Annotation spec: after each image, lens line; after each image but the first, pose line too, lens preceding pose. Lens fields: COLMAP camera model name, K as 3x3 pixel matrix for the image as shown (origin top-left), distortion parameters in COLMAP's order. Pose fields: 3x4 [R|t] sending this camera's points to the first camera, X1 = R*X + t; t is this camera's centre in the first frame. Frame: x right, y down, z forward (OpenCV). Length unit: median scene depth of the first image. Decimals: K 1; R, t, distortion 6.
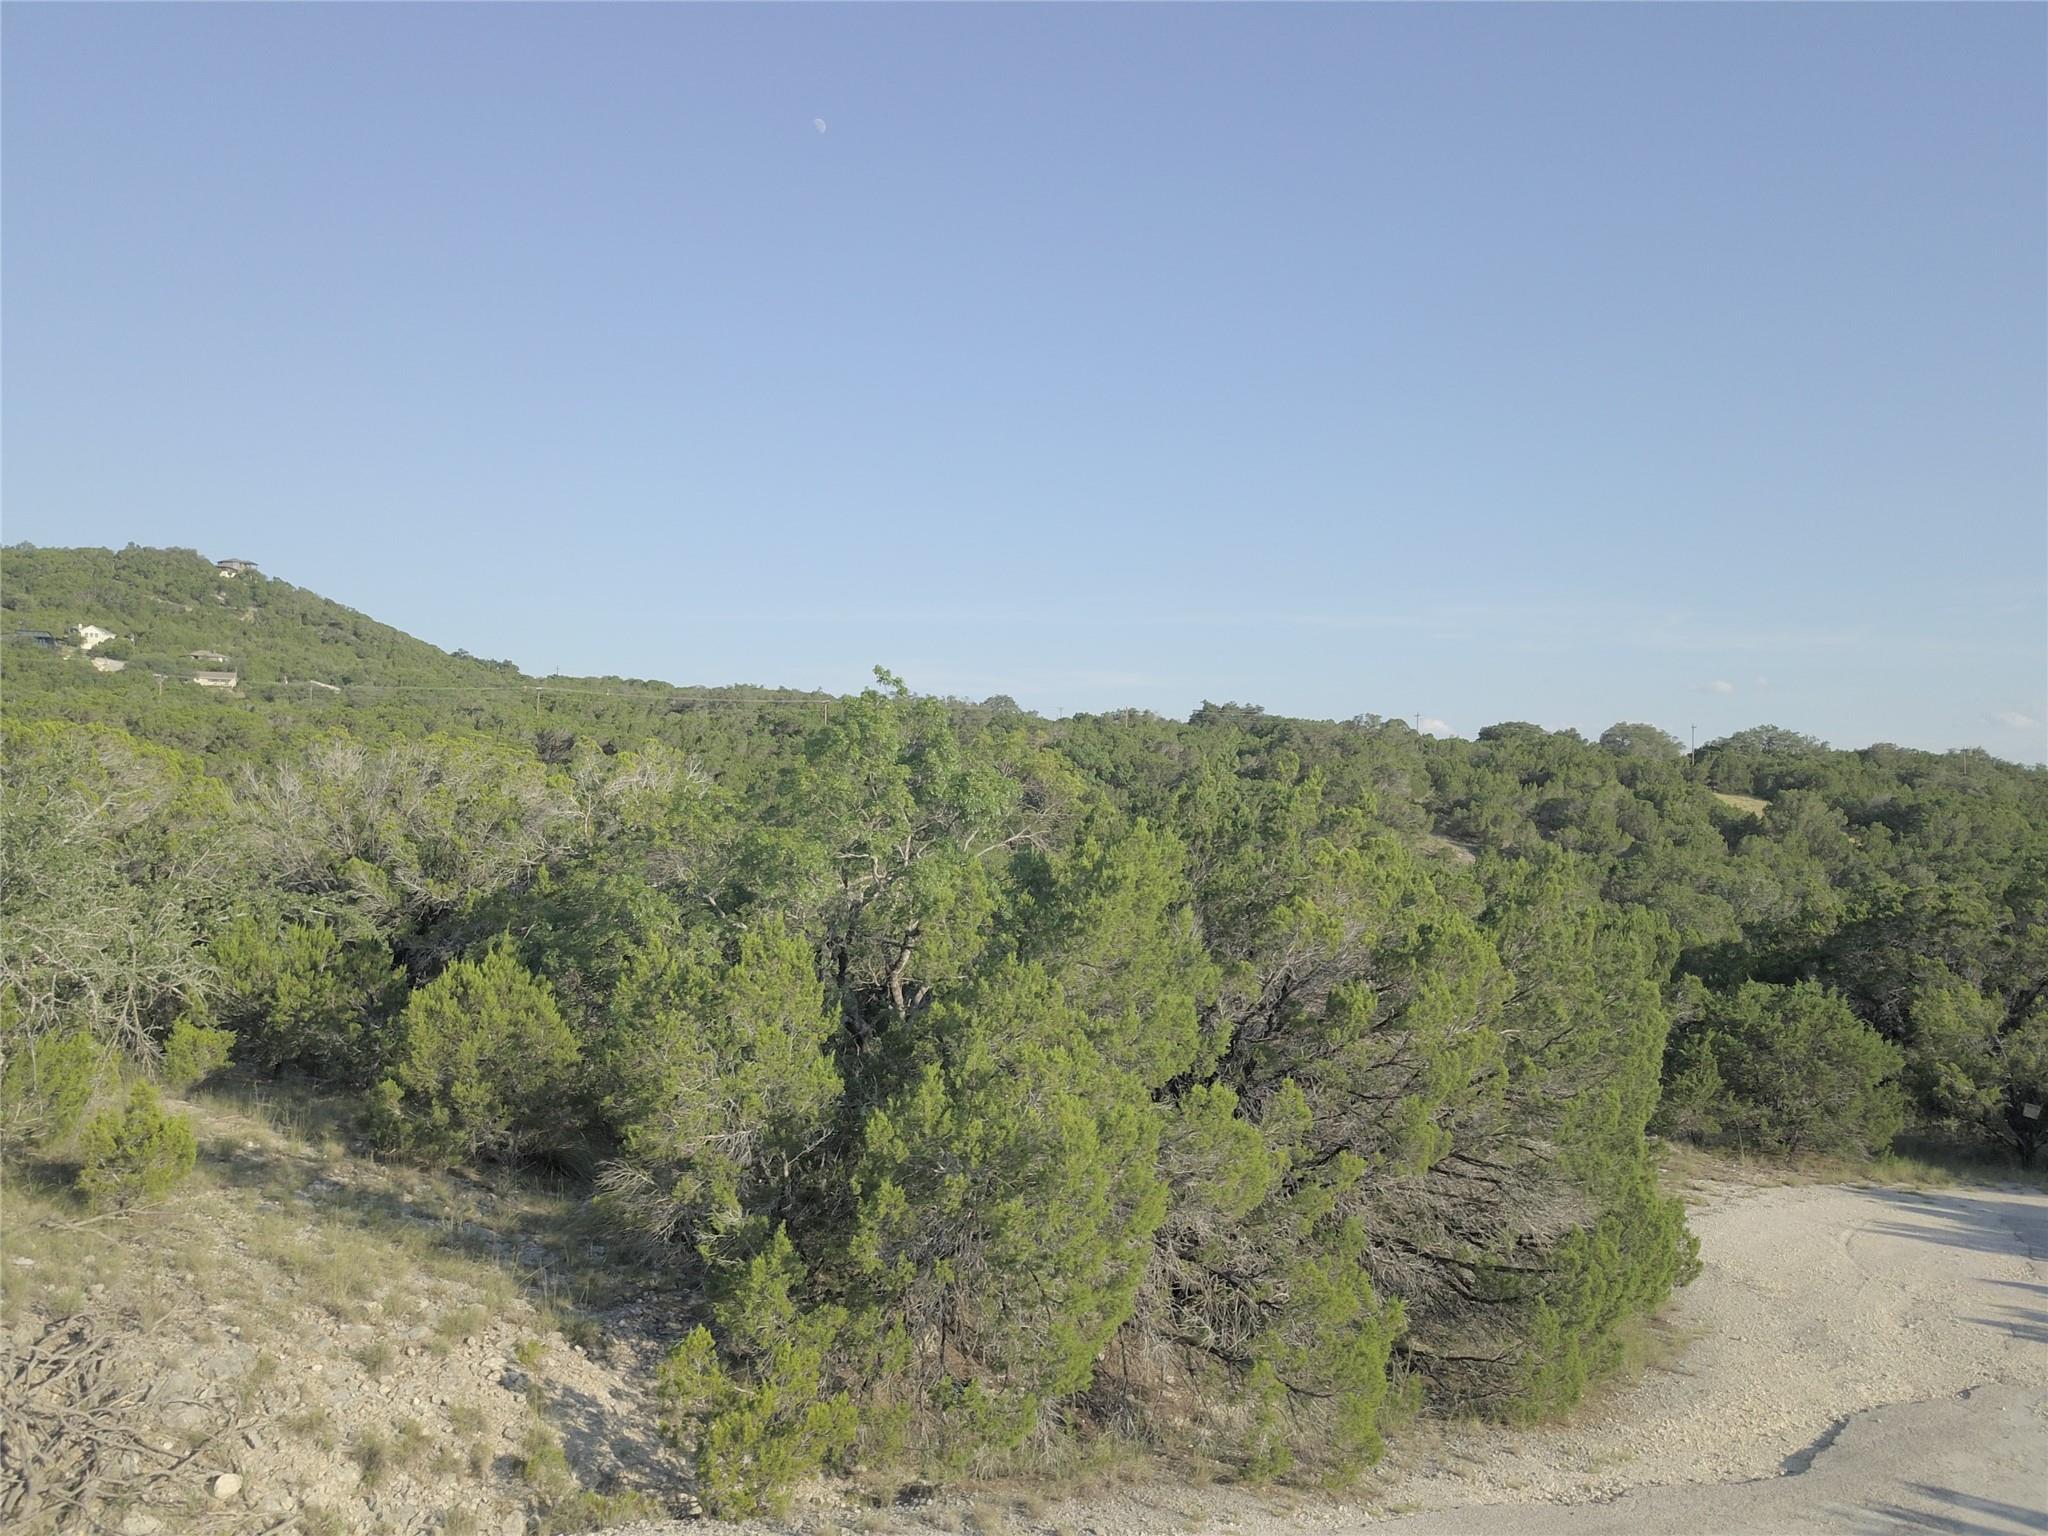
lens RADIAL K [[1569.3, 0, 1047.7], [0, 1569.3, 756.7], [0, 0, 1]] dist [0.006360, -0.003728]
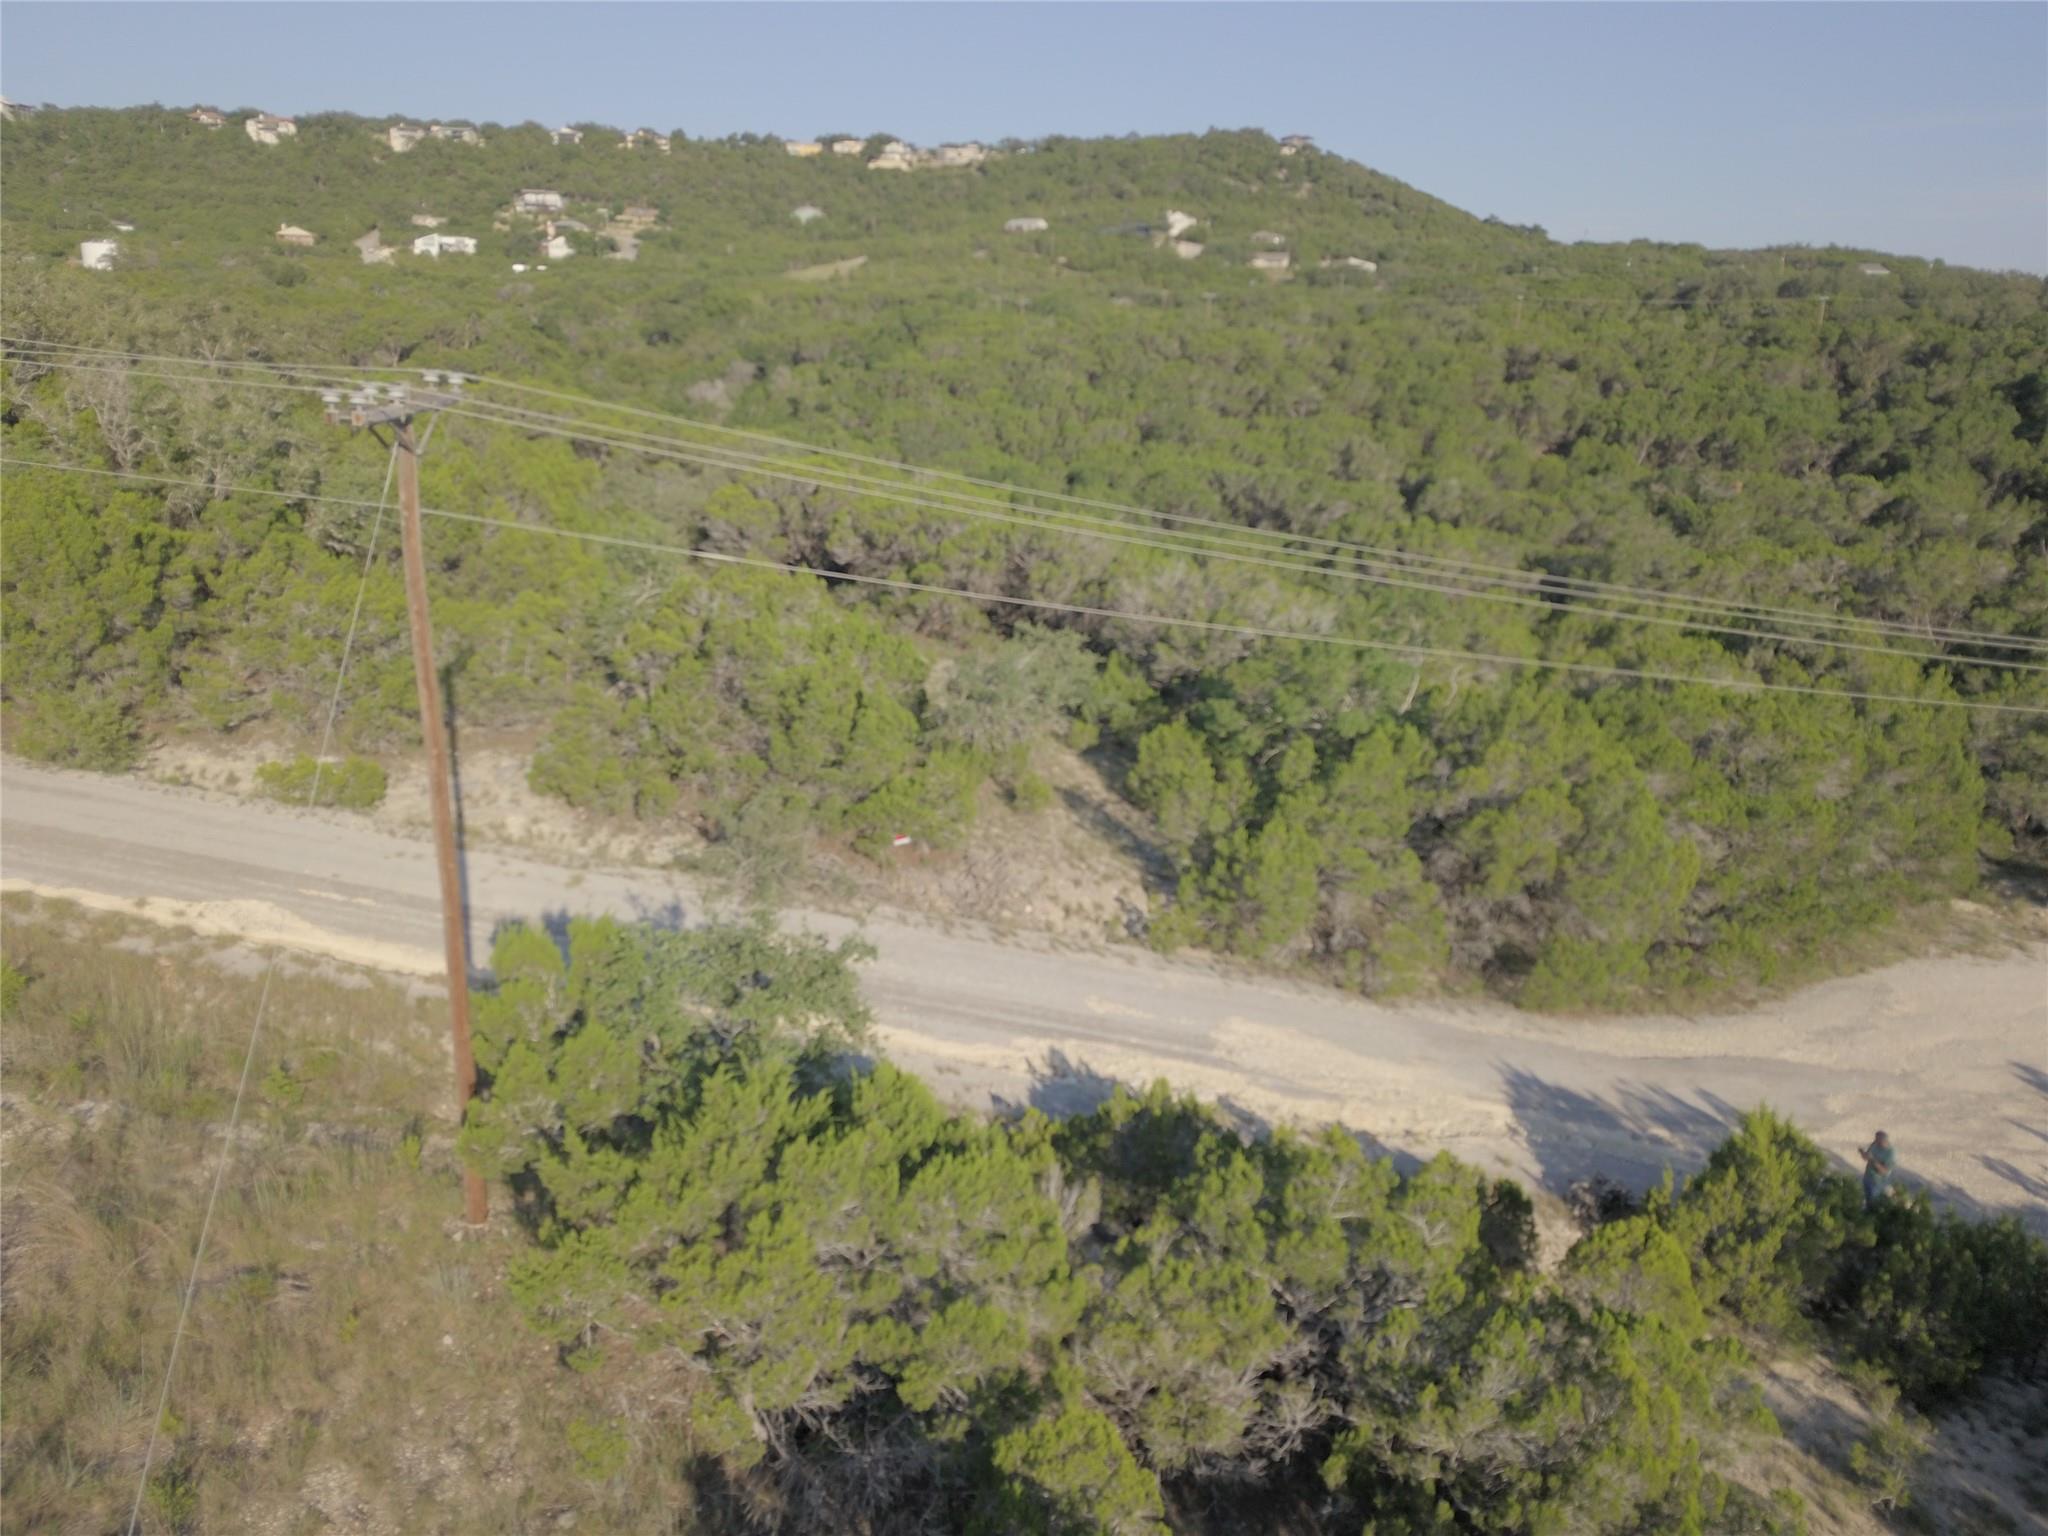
lens RADIAL K [[1549.3, 0, 1047.4], [0, 1549.3, 760.6], [0, 0, 1]] dist [0.021885, -0.013483]
pose [[0.806910, 0.155656, -0.569797, 0.793409], [0.010502, 0.960720, 0.277320, -0.452981], [0.590582, -0.229756, 0.773580, -0.873346]]
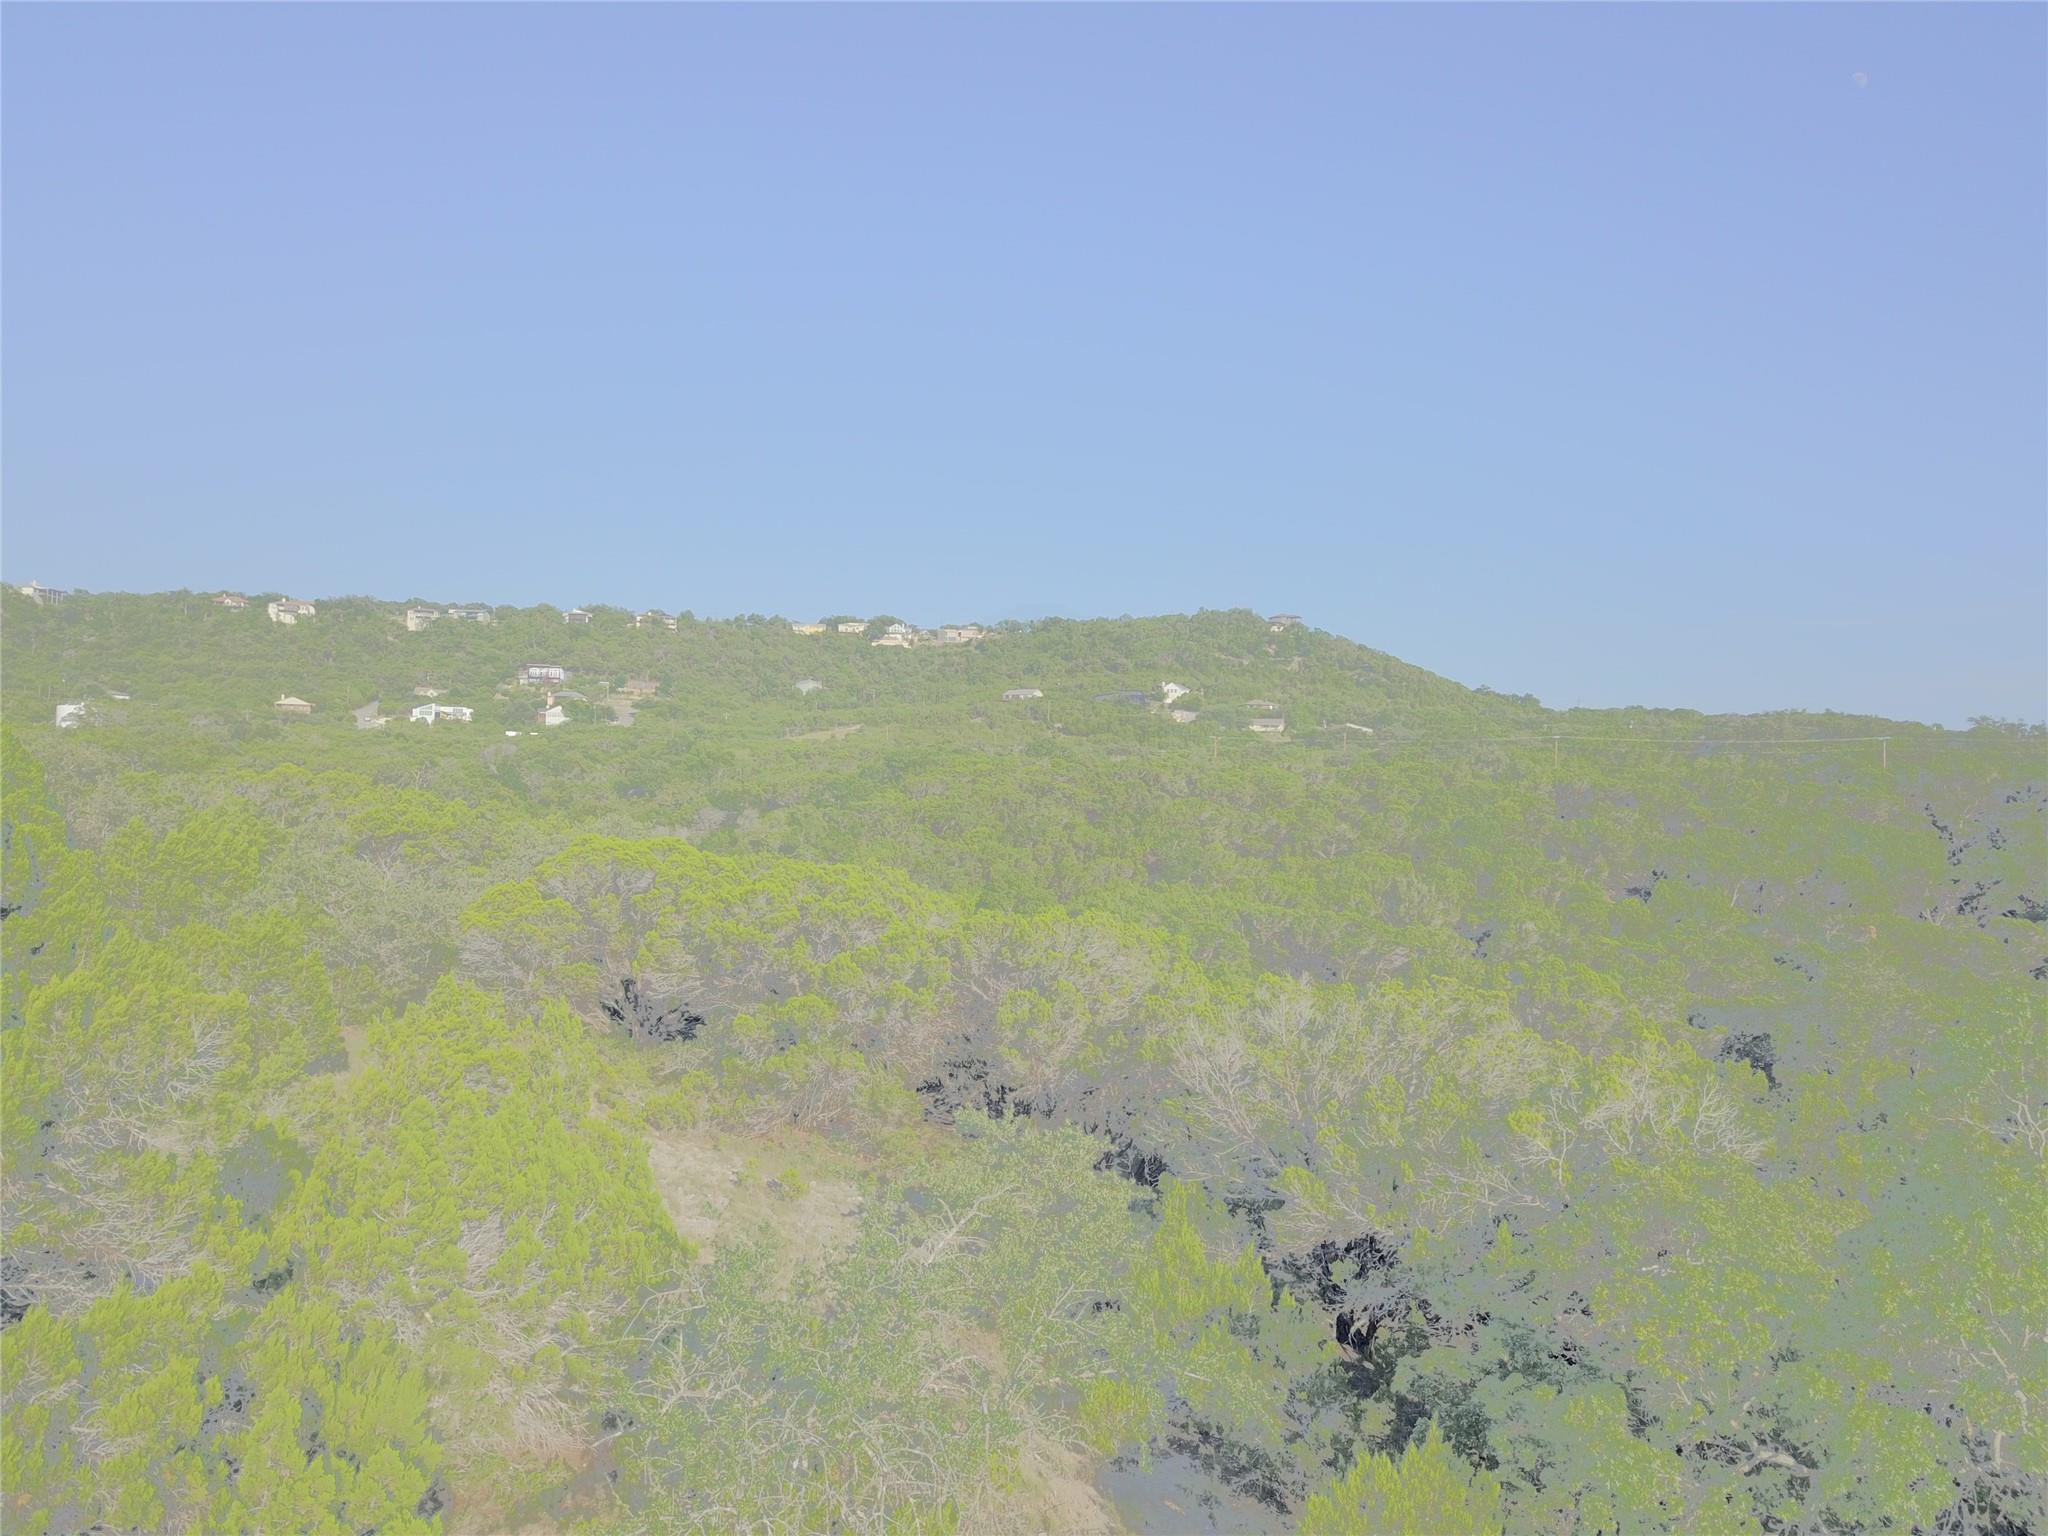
lens RADIAL K [[1569.3, 0, 1047.7], [0, 1569.3, 756.7], [0, 0, 1]] dist [0.006360, -0.003728]
pose [[0.808047, -0.021673, -0.588719, -0.058727], [0.012073, 0.999722, -0.020232, -0.184533], [0.588994, 0.009241, 0.808085, 0.316159]]
